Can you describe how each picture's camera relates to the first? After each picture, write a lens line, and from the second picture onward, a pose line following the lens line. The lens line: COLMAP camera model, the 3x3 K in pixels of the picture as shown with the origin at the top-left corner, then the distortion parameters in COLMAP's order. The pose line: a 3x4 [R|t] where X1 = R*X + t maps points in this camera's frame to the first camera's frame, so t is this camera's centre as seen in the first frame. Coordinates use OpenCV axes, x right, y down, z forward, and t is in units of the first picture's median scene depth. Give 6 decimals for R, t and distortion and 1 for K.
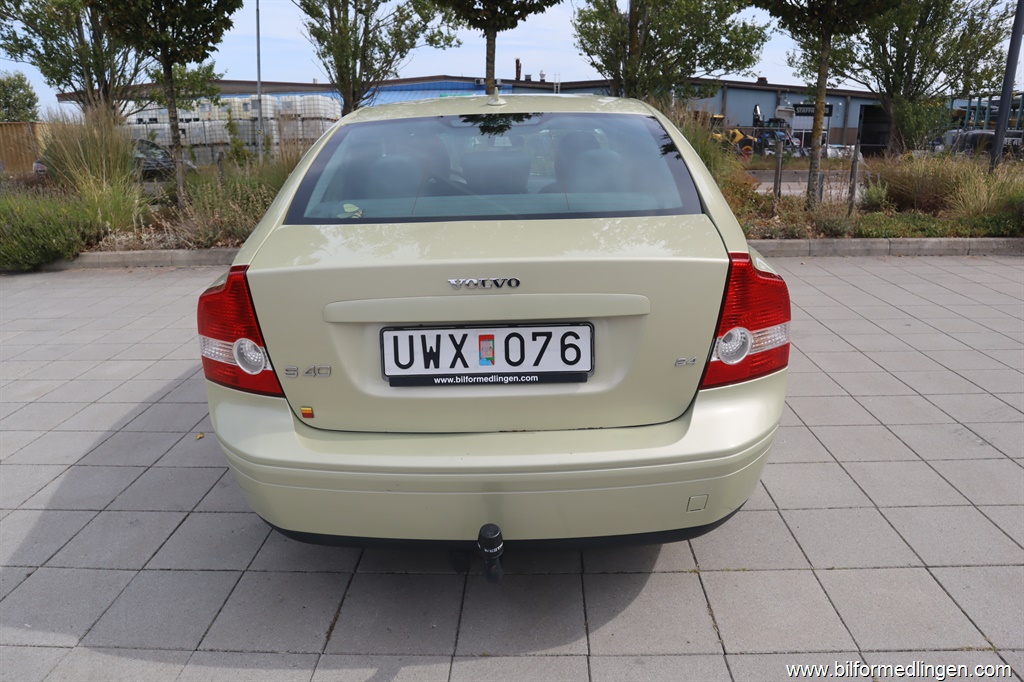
lens RADIAL K [[709.6, 0, 512.0], [0, 709.6, 341.0], [0, 0, 1]] dist [-0.121337, 0.070354]
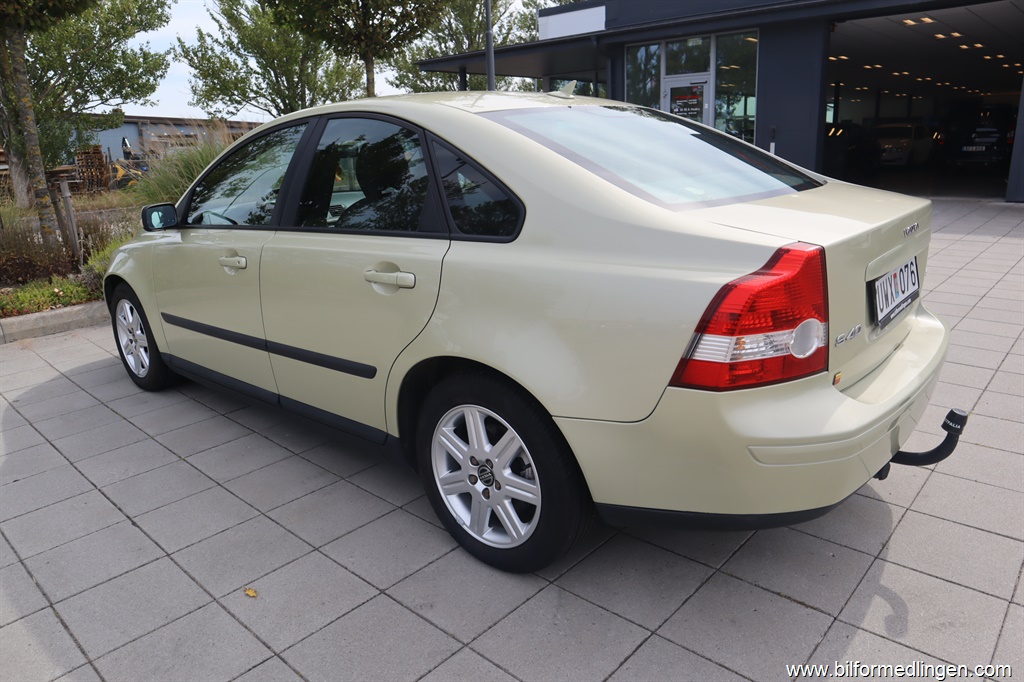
lens RADIAL K [[709.6, 0, 512.0], [0, 709.6, 341.0], [0, 0, 1]] dist [-0.121337, 0.070354]
pose [[0.649293, -0.215944, 0.729237, -0.092580], [0.246641, 0.966809, 0.066693, -0.009423], [-0.719436, 0.136556, 0.681003, 0.045348]]
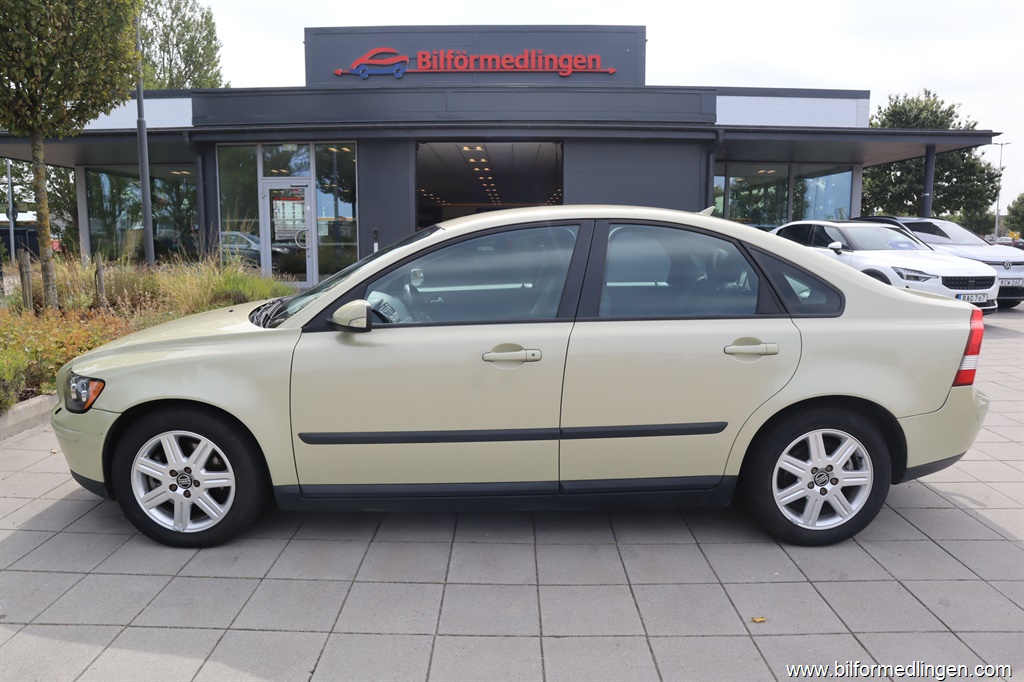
lens RADIAL K [[709.6, 0, 512.0], [0, 709.6, 341.0], [0, 0, 1]] dist [-0.121337, 0.070354]
pose [[-0.034410, -0.137598, 0.989890, -0.149274], [0.289237, 0.946719, 0.141651, -0.043866], [-0.956639, 0.291187, 0.007221, 0.151356]]
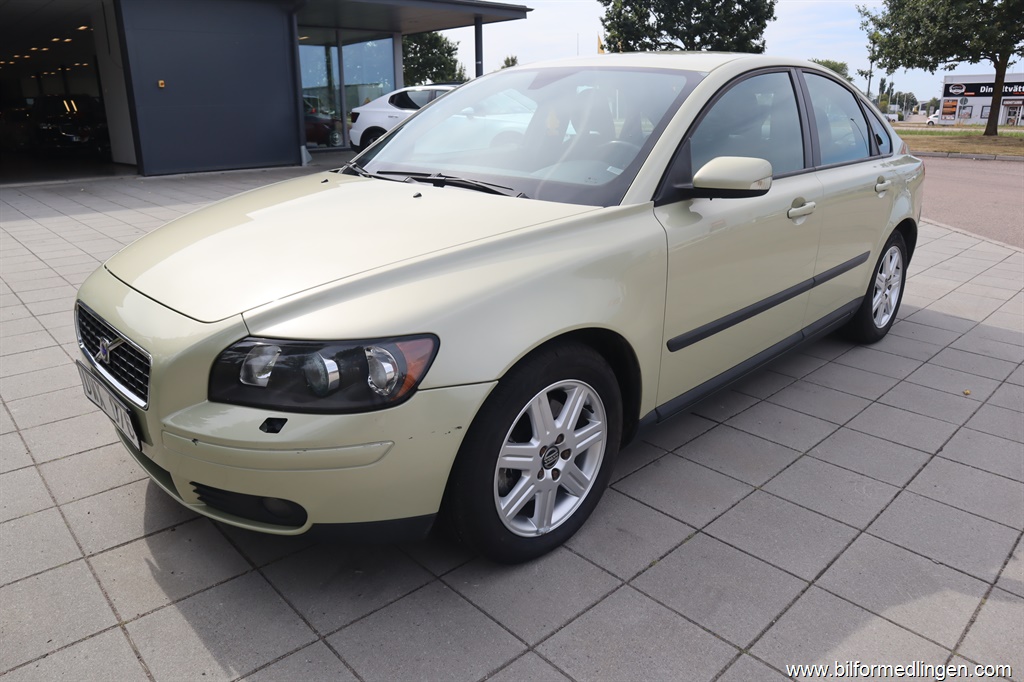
lens RADIAL K [[709.6, 0, 512.0], [0, 709.6, 341.0], [0, 0, 1]] dist [-0.121337, 0.070354]
pose [[-0.711704, -0.206677, 0.671388, -0.081262], [0.217392, 0.844026, 0.490266, -0.070816], [-0.667996, 0.494879, -0.555767, 0.252170]]
